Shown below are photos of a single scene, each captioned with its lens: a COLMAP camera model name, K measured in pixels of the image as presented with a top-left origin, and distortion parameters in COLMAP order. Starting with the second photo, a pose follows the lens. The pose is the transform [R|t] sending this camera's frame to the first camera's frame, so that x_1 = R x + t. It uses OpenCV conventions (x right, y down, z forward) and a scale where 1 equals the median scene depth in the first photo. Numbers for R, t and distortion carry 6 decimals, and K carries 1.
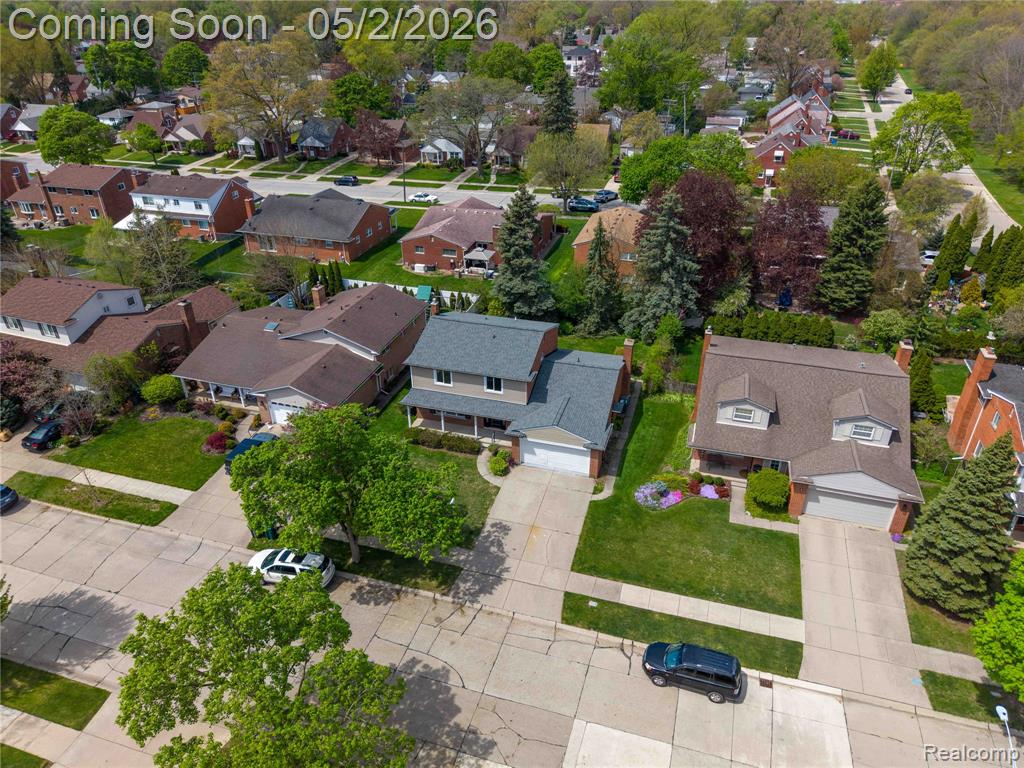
lens RADIAL K [[685.3, 0, 513.7], [0, 685.3, 386.1], [0, 0, 1]] dist [0.008199, -0.006259]
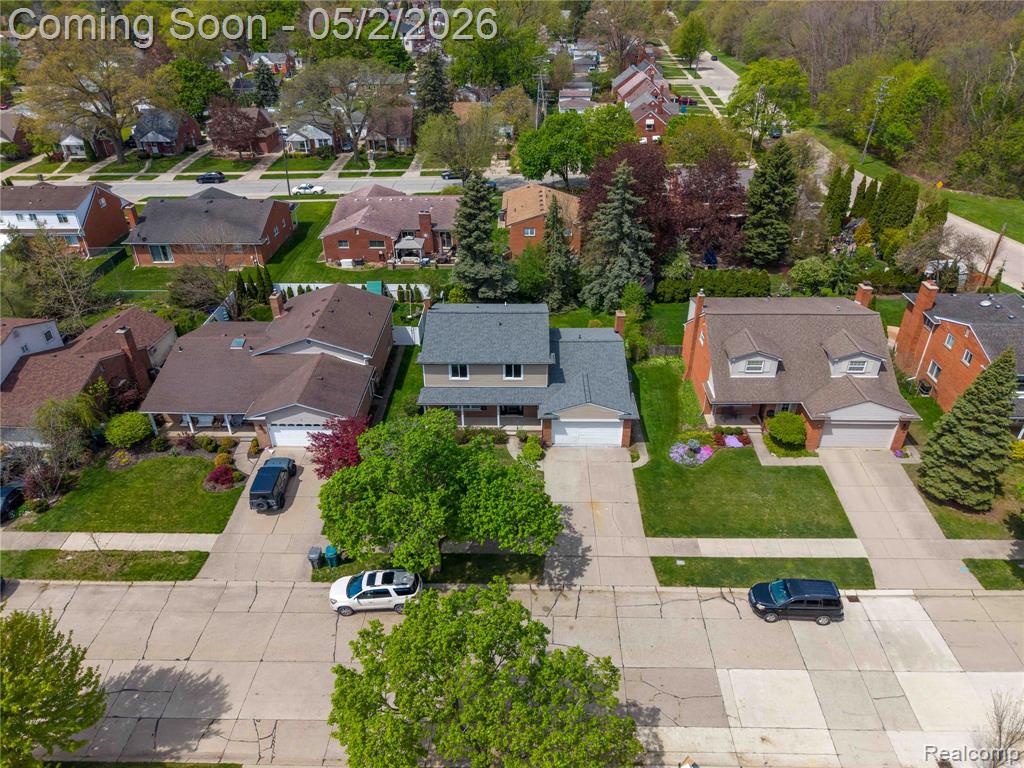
lens RADIAL K [[685.3, 0, 513.7], [0, 685.3, 386.1], [0, 0, 1]] dist [0.008199, -0.006259]
pose [[0.962457, -0.143535, 0.230377, -0.253993], [0.136662, 0.989567, 0.045605, -0.025790], [-0.234520, -0.012409, 0.972032, 0.029631]]
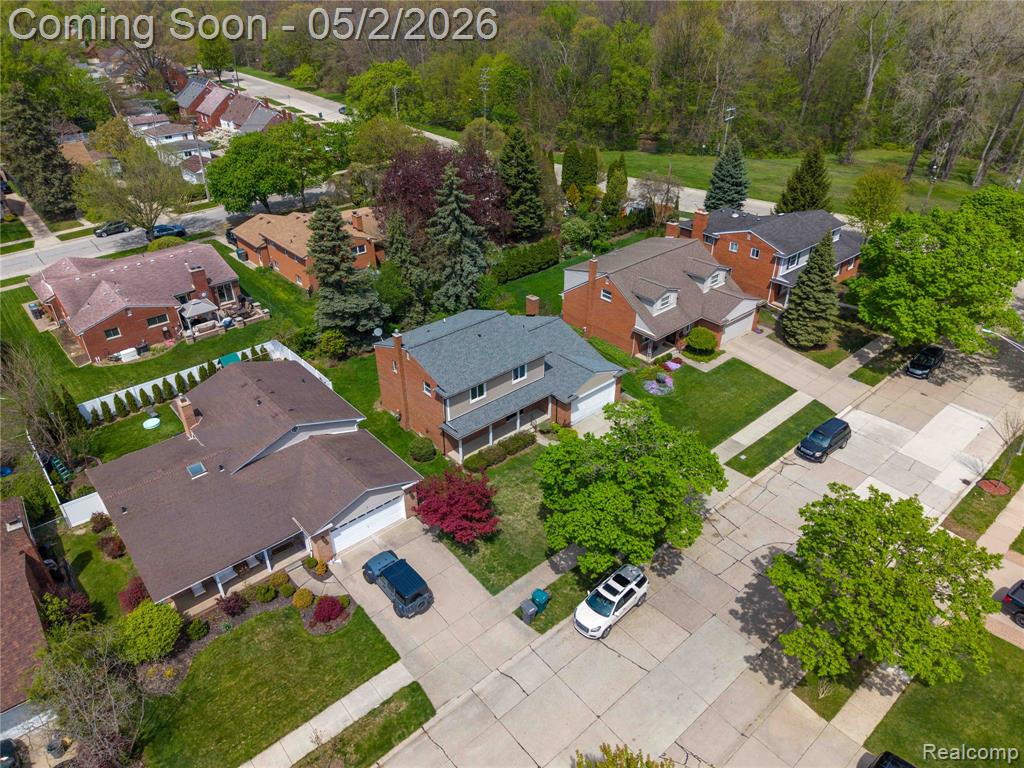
lens RADIAL K [[685.3, 0, 513.7], [0, 685.3, 386.1], [0, 0, 1]] dist [0.008199, -0.006259]
pose [[0.531862, -0.442045, 0.722301, -0.754830], [0.426599, 0.876672, 0.222395, -0.208623], [-0.731530, 0.189850, 0.654845, 0.334284]]
